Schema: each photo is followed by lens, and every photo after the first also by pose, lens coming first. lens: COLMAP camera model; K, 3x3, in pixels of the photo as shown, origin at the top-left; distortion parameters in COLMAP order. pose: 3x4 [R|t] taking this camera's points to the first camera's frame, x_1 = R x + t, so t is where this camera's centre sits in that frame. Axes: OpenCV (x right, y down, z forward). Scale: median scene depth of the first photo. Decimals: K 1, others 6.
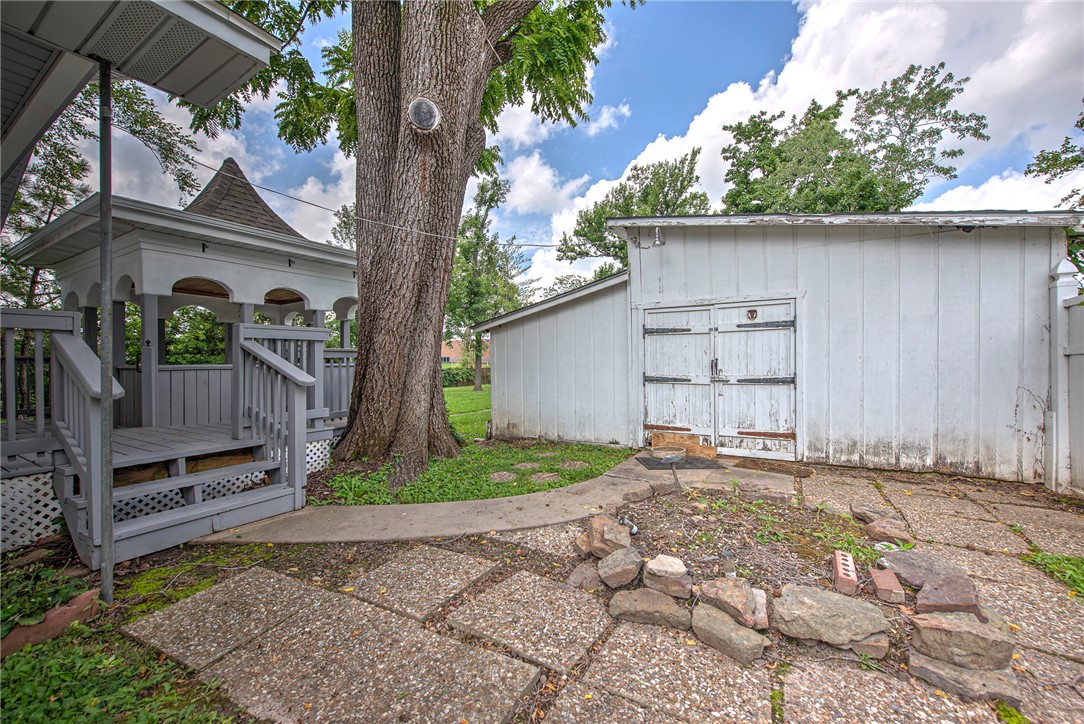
lens RADIAL K [[427.9, 0, 540.4], [0, 427.9, 363.3], [0, 0, 1]] dist [-0.000626, -0.000294]
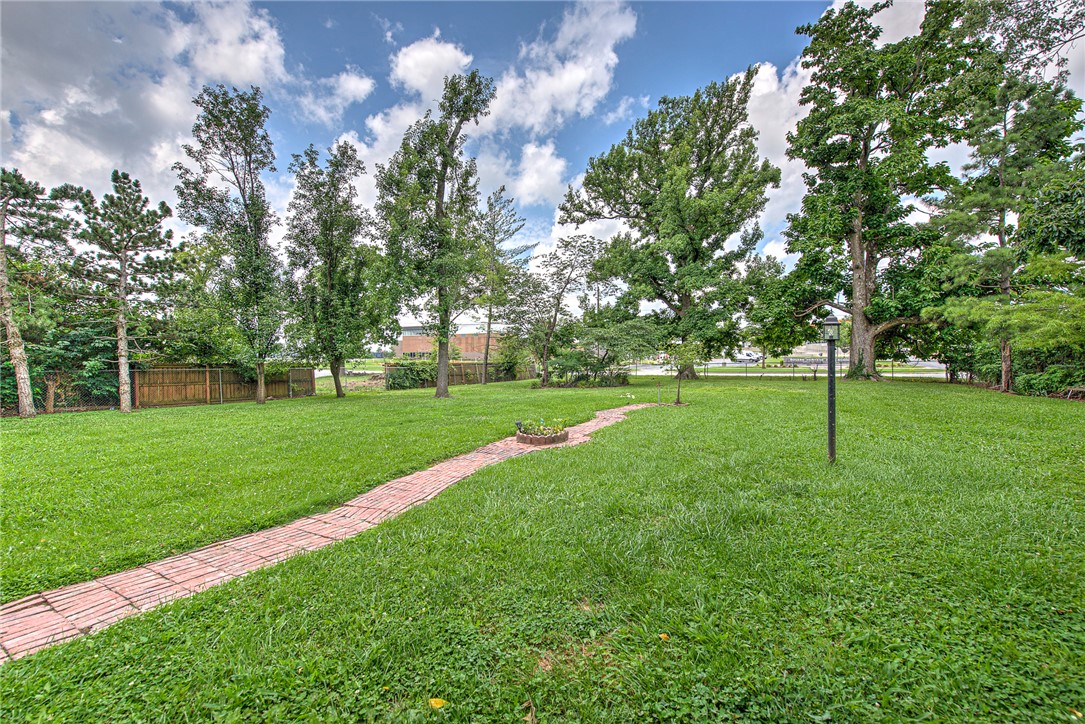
lens RADIAL K [[430.8, 0, 541.7], [0, 430.8, 363.1], [0, 0, 1]] dist [0.001137, -0.001839]
pose [[0.999722, 0.009943, 0.021368, -0.007444], [-0.010049, 0.999938, 0.004886, 0.006467], [-0.021318, -0.005099, 0.999760, 0.267000]]
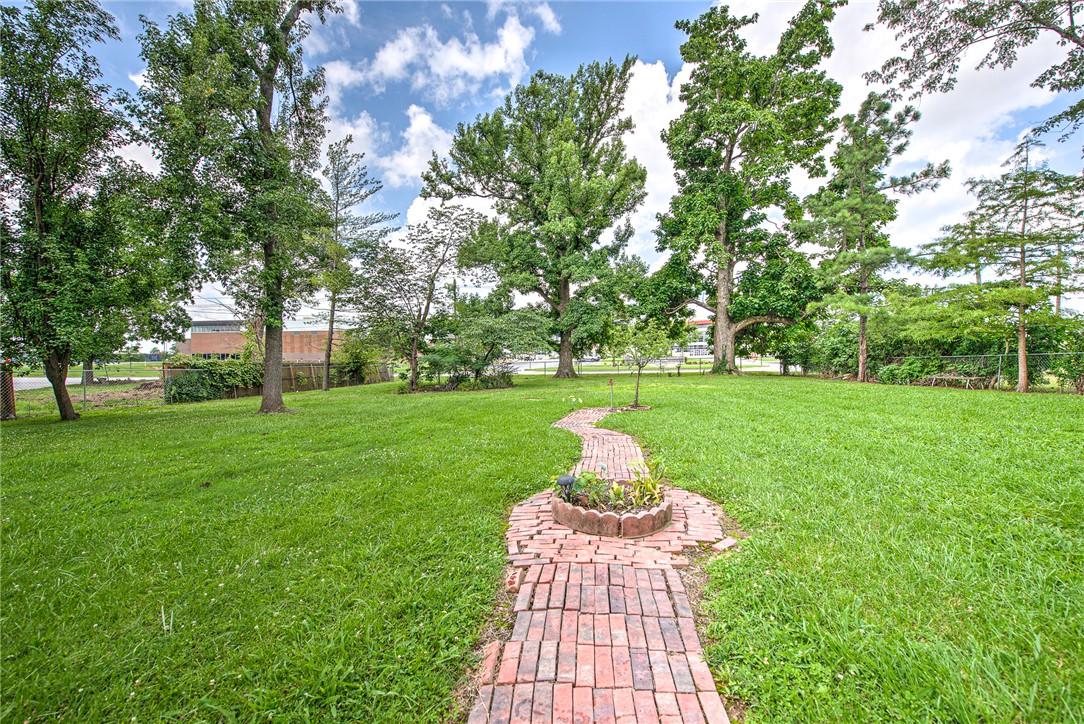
lens RADIAL K [[430.4, 0, 541.2], [0, 430.4, 363.1], [0, 0, 1]] dist [0.001137, -0.001839]
pose [[0.923995, 0.000595, 0.382405, -0.048990], [-0.000023, 0.999999, -0.001501, 0.013176], [-0.382406, 0.001378, 0.923994, 0.391886]]
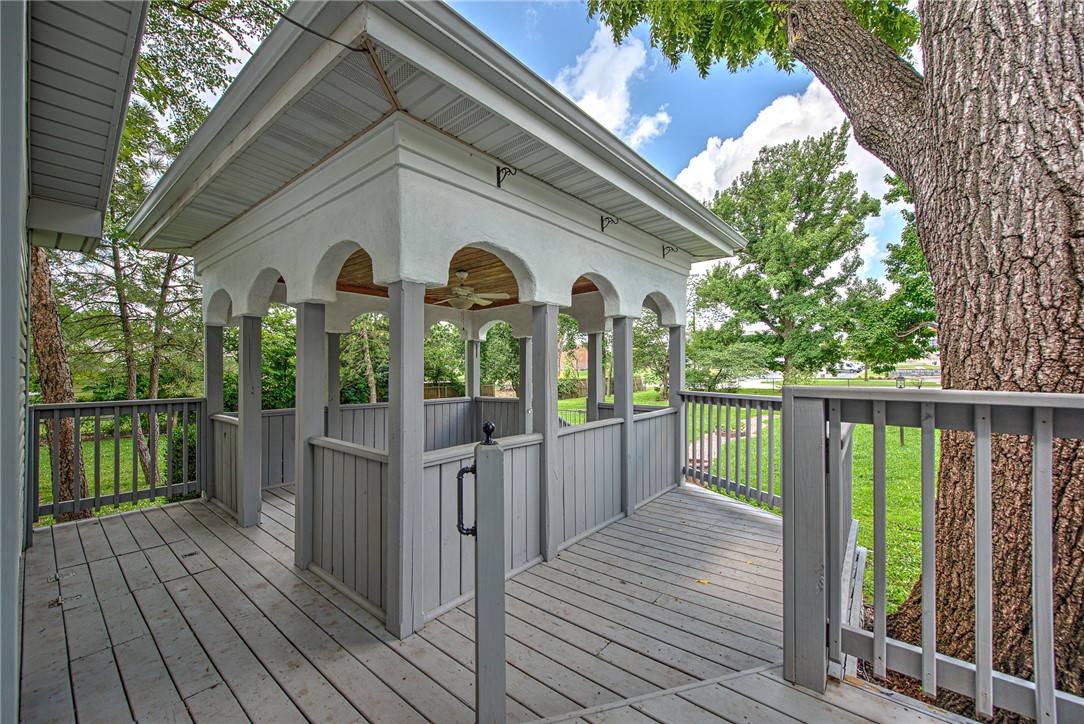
lens RADIAL K [[428.8, 0, 542.0], [0, 428.8, 362.0], [0, 0, 1]] dist [0.006665, -0.005094]
pose [[0.988867, 0.003002, -0.148769, -0.104045], [-0.005407, 0.999861, -0.015766, -0.011370], [0.148701, 0.016395, 0.988746, 0.088335]]
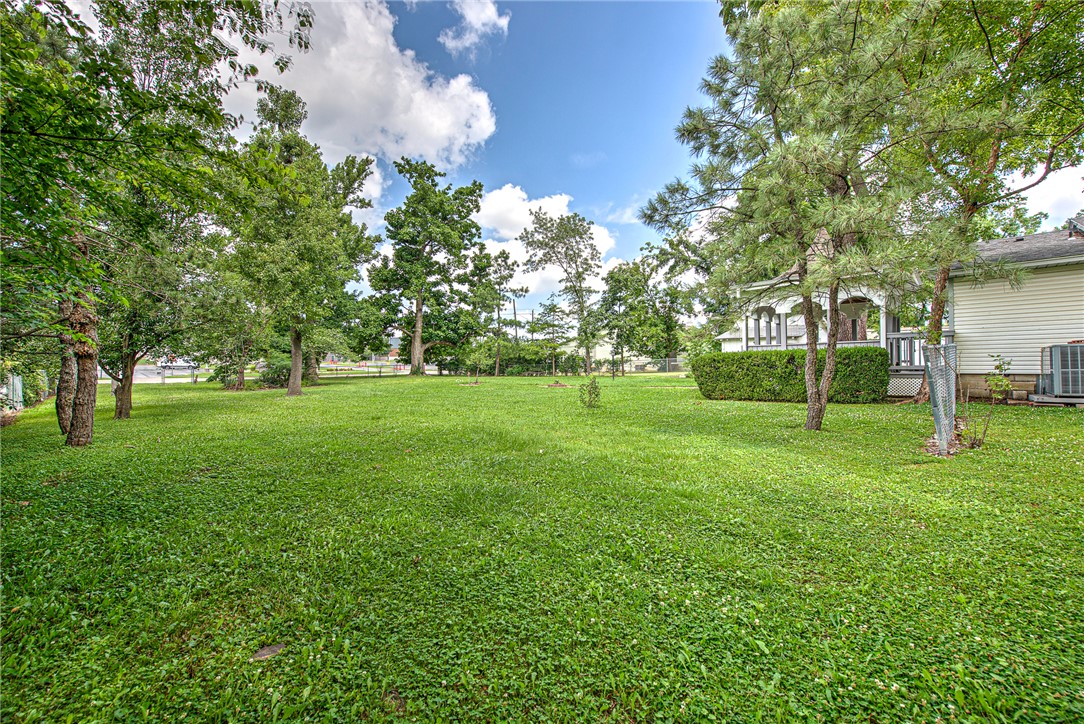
lens RADIAL K [[430.4, 0, 541.2], [0, 430.4, 363.1], [0, 0, 1]] dist [0.001137, -0.001839]
pose [[0.225307, 0.014255, 0.974184, -0.561189], [0.007060, 0.999843, -0.016263, 0.019134], [-0.974262, 0.010542, 0.225171, 0.357665]]
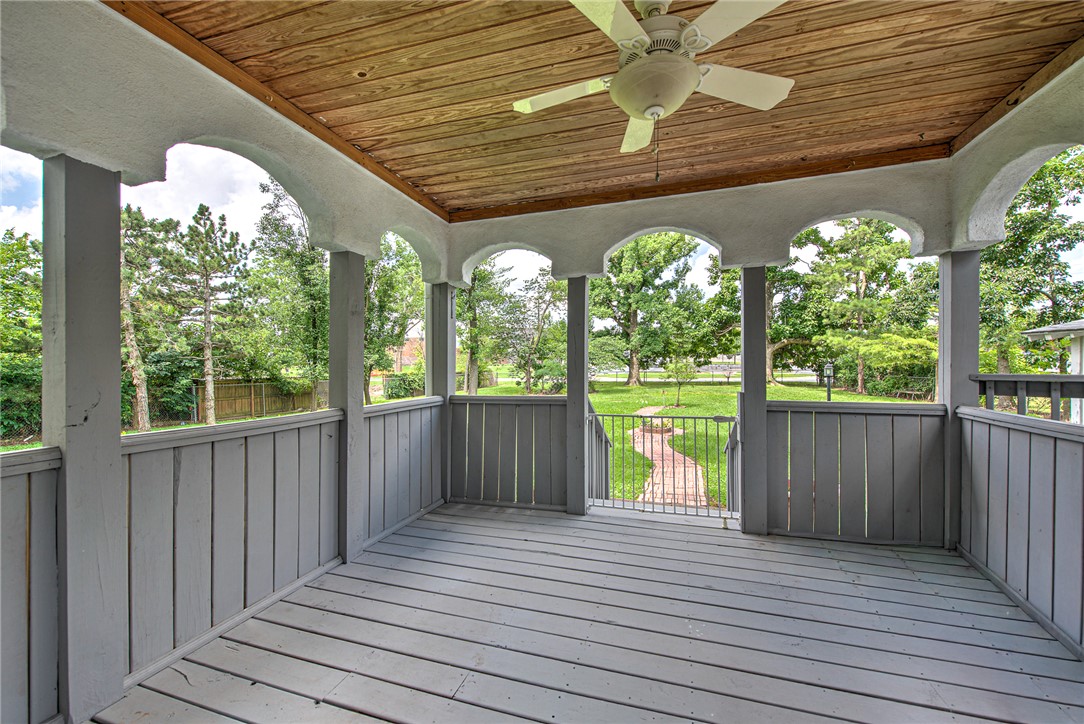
lens RADIAL K [[430.4, 0, 541.2], [0, 430.4, 363.1], [0, 0, 1]] dist [0.001137, -0.001839]
pose [[0.970472, 0.009141, 0.241039, -0.163250], [-0.008093, 0.999953, -0.005340, -0.005814], [-0.241076, 0.003232, 0.970501, 0.171513]]
